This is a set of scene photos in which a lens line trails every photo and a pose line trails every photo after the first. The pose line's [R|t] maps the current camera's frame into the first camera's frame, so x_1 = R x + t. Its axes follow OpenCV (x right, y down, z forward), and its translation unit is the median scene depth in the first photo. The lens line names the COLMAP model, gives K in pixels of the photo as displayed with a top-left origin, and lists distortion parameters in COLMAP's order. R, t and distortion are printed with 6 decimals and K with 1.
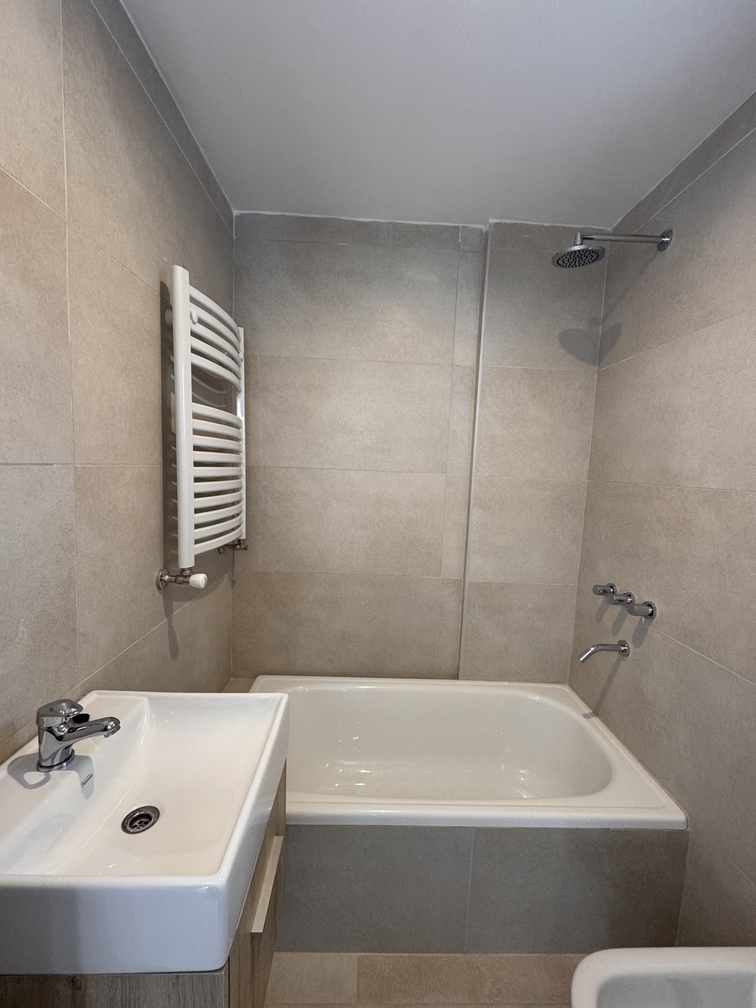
lens RADIAL K [[401.4, 0, 379.3], [0, 401.4, 505.7], [0, 0, 1]] dist [-0.004365, 0.001128]
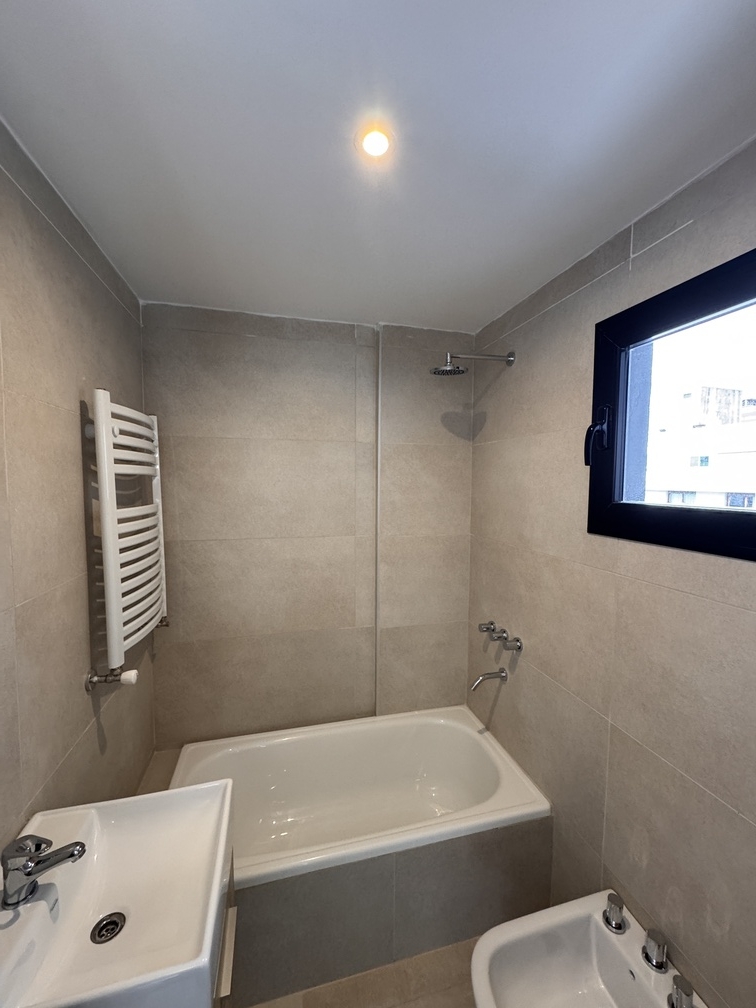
lens RADIAL K [[401.4, 0, 378.9], [0, 401.4, 505.2], [0, 0, 1]] dist [-0.004365, 0.001128]
pose [[0.973472, -0.050227, 0.223226, -0.019604], [0.056699, 0.998134, -0.022672, -0.155750], [-0.221671, 0.034727, 0.974503, -0.143531]]
